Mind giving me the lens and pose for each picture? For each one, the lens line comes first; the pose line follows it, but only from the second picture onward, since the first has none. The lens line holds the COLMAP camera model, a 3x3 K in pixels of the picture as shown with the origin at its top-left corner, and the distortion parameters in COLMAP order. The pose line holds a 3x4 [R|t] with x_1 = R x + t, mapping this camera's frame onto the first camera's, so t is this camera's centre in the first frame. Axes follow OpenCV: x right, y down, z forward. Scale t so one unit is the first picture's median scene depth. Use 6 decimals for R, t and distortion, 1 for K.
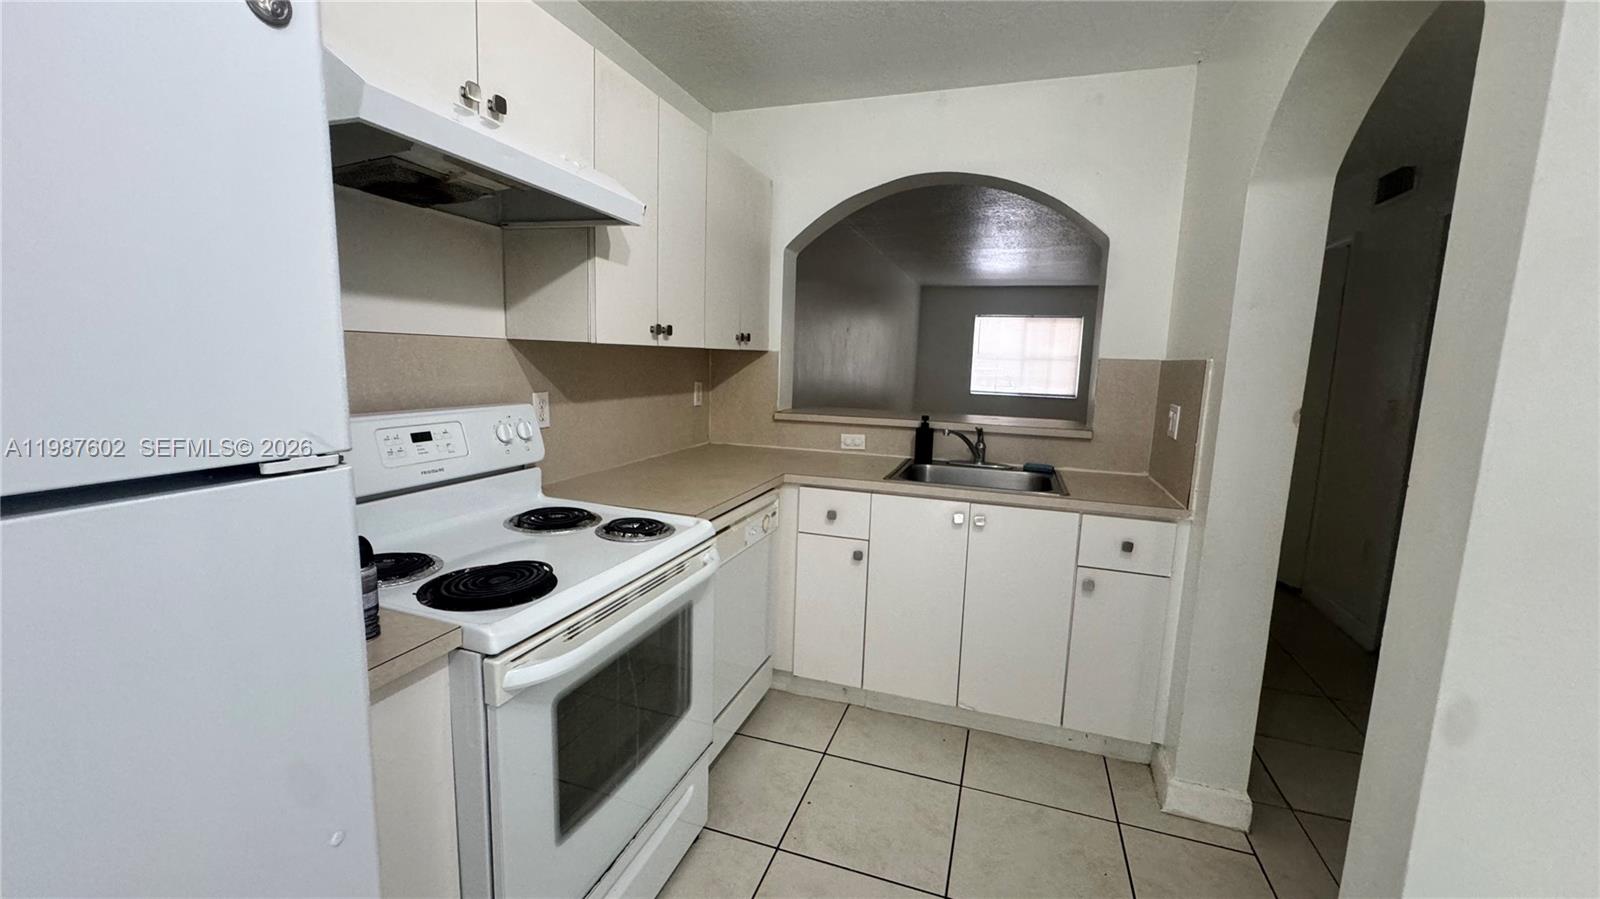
lens RADIAL K [[638.4, 0, 796.9], [0, 638.4, 446.6], [0, 0, 1]] dist [-0.004811, 0.000012]
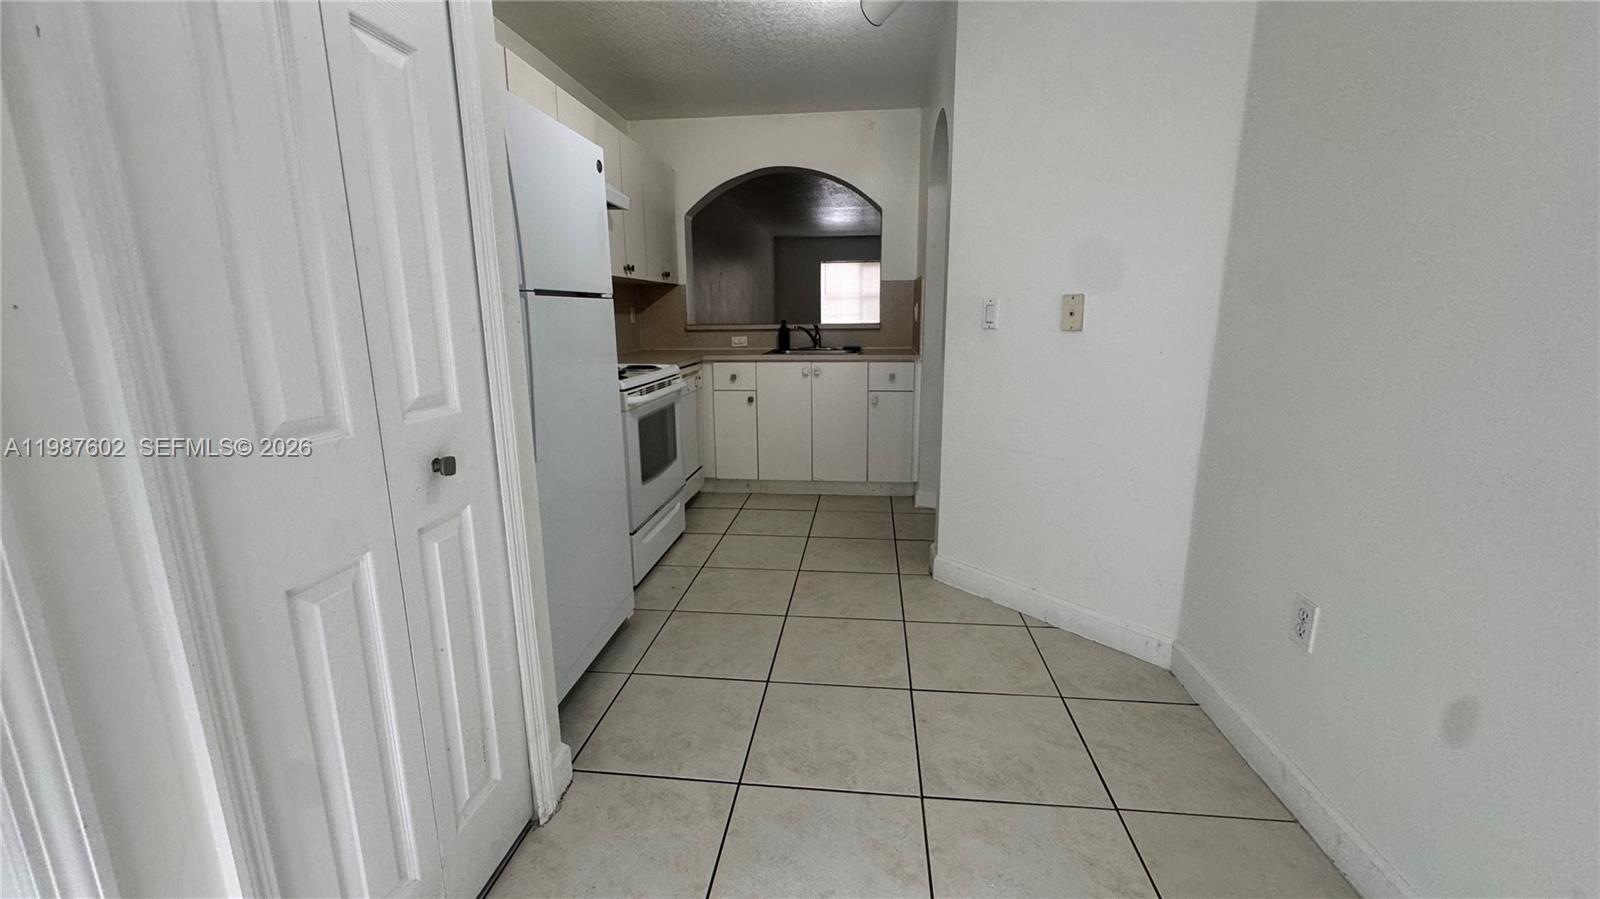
lens RADIAL K [[638.4, 0, 796.9], [0, 638.4, 446.6], [0, 0, 1]] dist [-0.004811, 0.000012]
pose [[0.975663, -0.082665, 0.203097, -0.123908], [0.068327, 0.994715, 0.076635, 0.151367], [-0.208359, -0.060892, 0.976155, -0.620872]]
